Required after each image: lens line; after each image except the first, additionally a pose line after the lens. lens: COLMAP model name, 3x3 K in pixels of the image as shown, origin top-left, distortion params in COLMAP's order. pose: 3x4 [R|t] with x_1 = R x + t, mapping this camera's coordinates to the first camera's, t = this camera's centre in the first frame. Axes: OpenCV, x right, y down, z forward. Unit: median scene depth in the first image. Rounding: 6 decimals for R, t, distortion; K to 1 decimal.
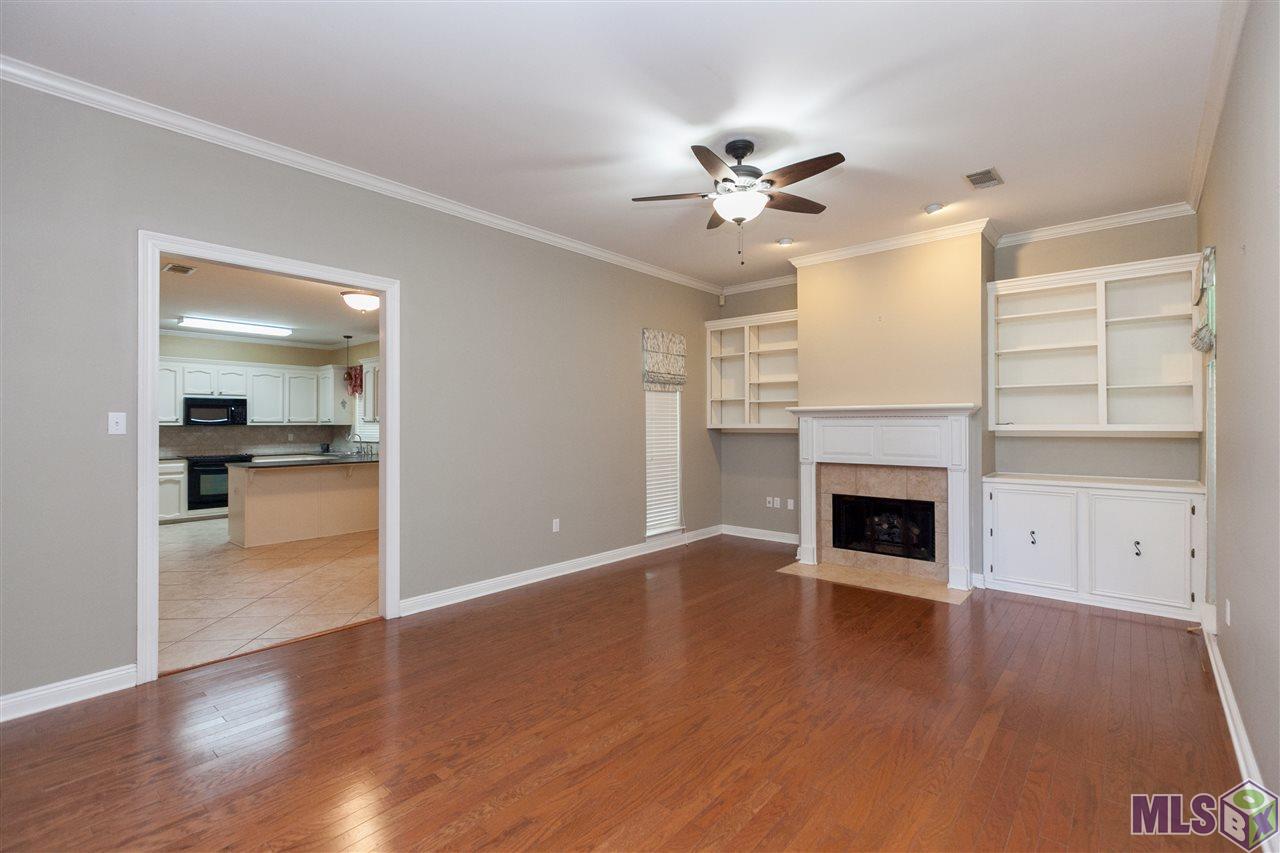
lens RADIAL K [[577.6, 0, 629.7], [0, 577.6, 425.5], [0, 0, 1]] dist [0.004589, -0.000068]
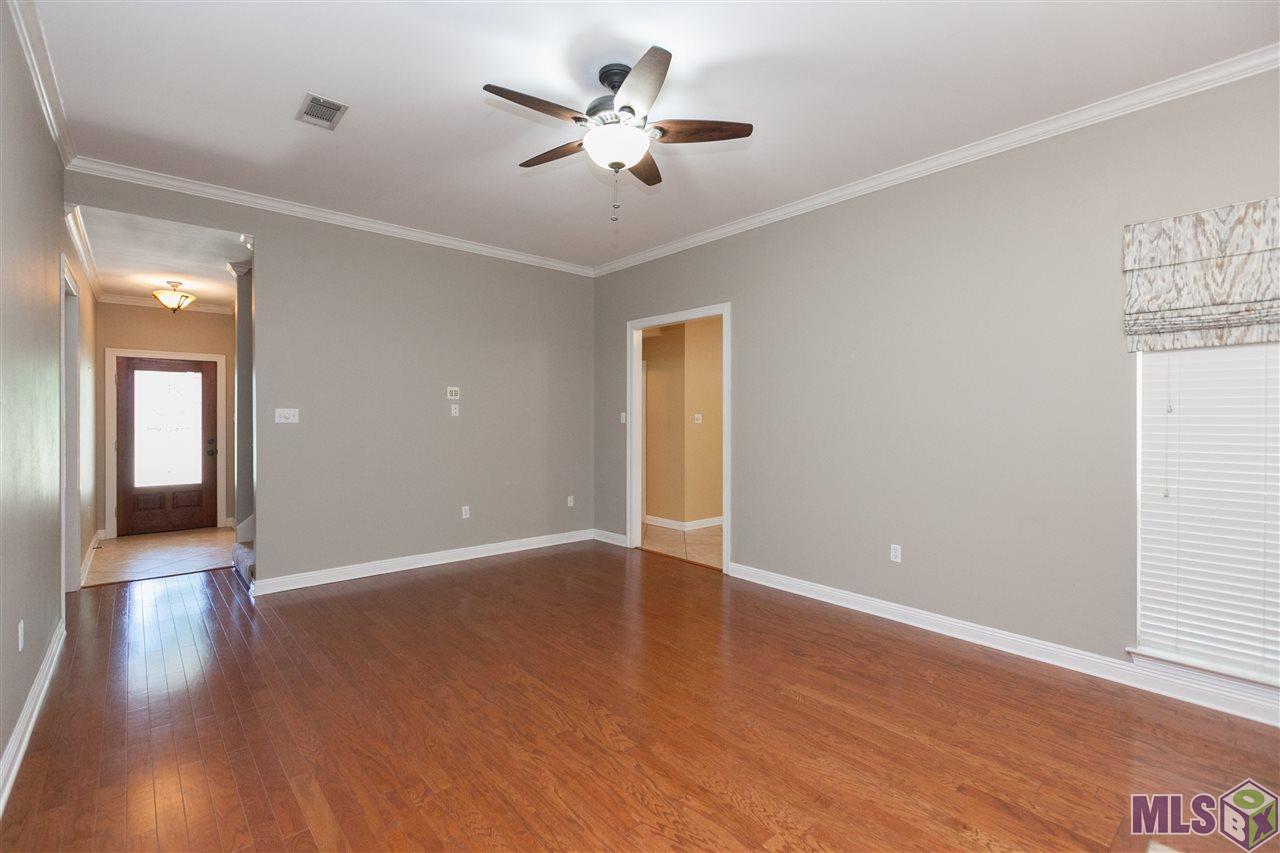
lens RADIAL K [[577.6, 0, 634.2], [0, 577.6, 416.0], [0, 0, 1]] dist [0.004589, -0.000068]
pose [[-0.127809, -0.001981, -0.991797, 0.772577], [-0.013236, 0.999912, -0.000291, -0.001054], [0.991710, 0.013090, -0.127824, 0.881935]]
